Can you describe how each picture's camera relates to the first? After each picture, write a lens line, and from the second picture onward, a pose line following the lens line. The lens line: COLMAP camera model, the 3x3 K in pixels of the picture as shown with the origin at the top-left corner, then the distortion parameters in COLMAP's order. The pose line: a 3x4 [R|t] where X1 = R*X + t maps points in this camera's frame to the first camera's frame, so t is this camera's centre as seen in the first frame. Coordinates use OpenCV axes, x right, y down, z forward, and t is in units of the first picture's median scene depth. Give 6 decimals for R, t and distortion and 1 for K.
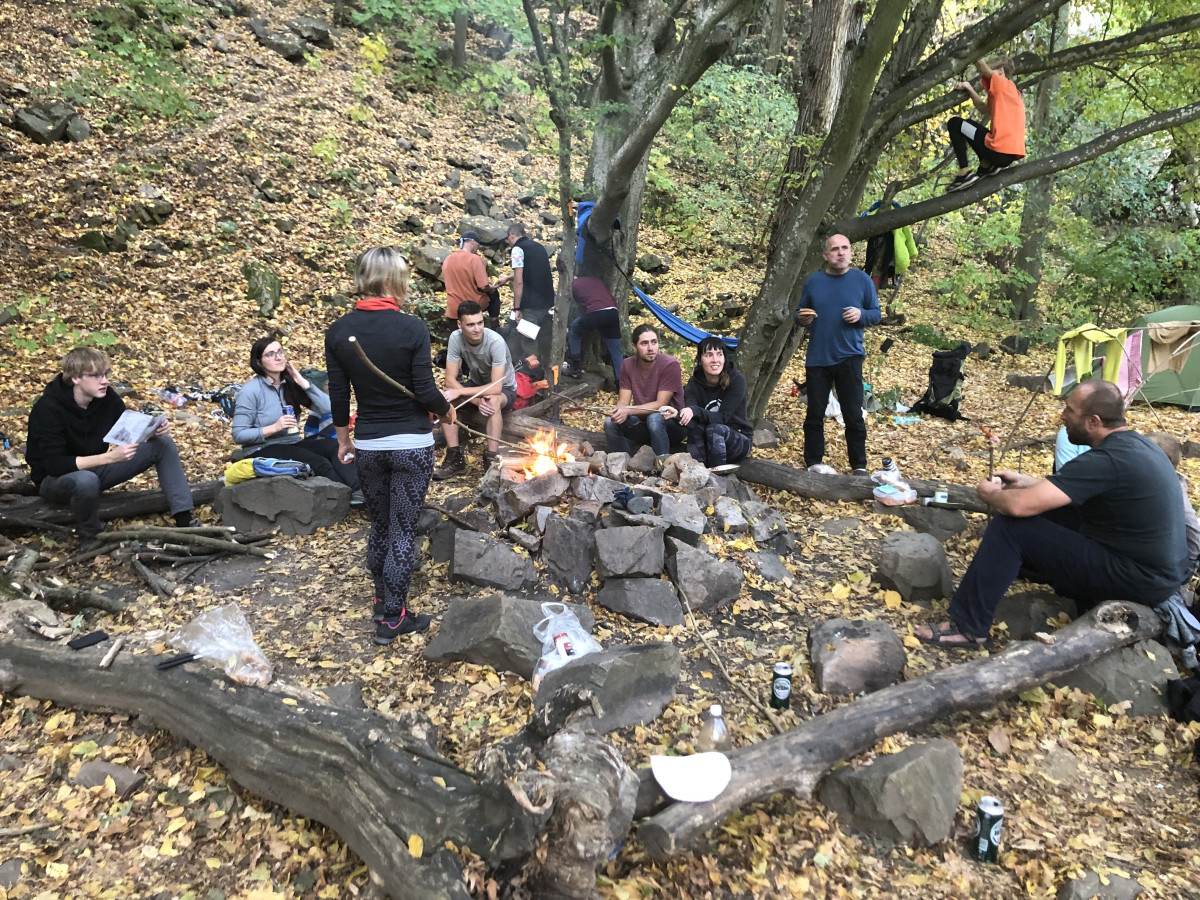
lens RADIAL K [[978.9, 0, 595.2], [0, 978.9, 447.9], [0, 0, 1]] dist [0.032762, -0.050761]
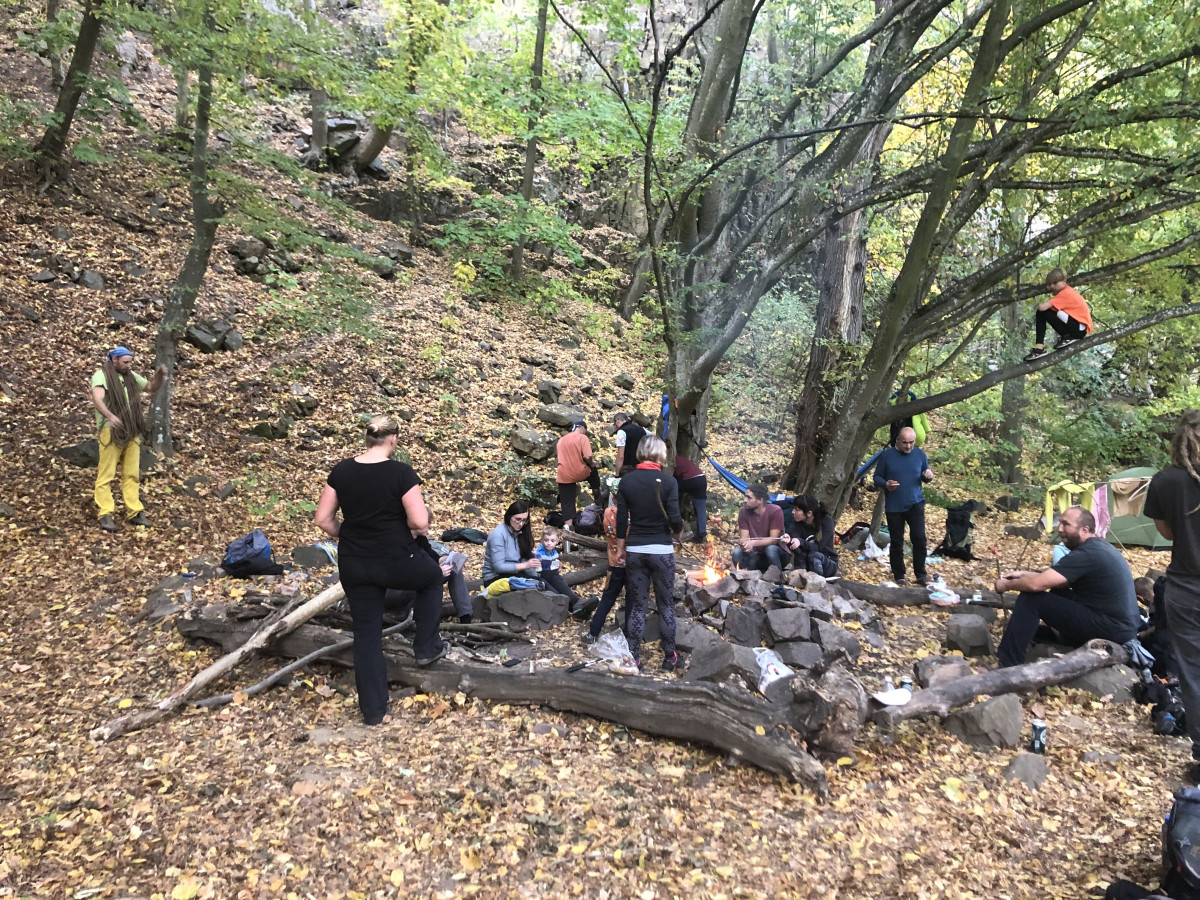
lens RADIAL K [[978.9, 0, 604.6], [0, 978.9, 448.1], [0, 0, 1]] dist [0.032762, -0.050761]
pose [[0.999632, -0.016213, 0.021729, -0.109227], [0.019779, 0.984280, -0.175503, 0.036837], [-0.018542, 0.175868, 0.984239, -0.220572]]
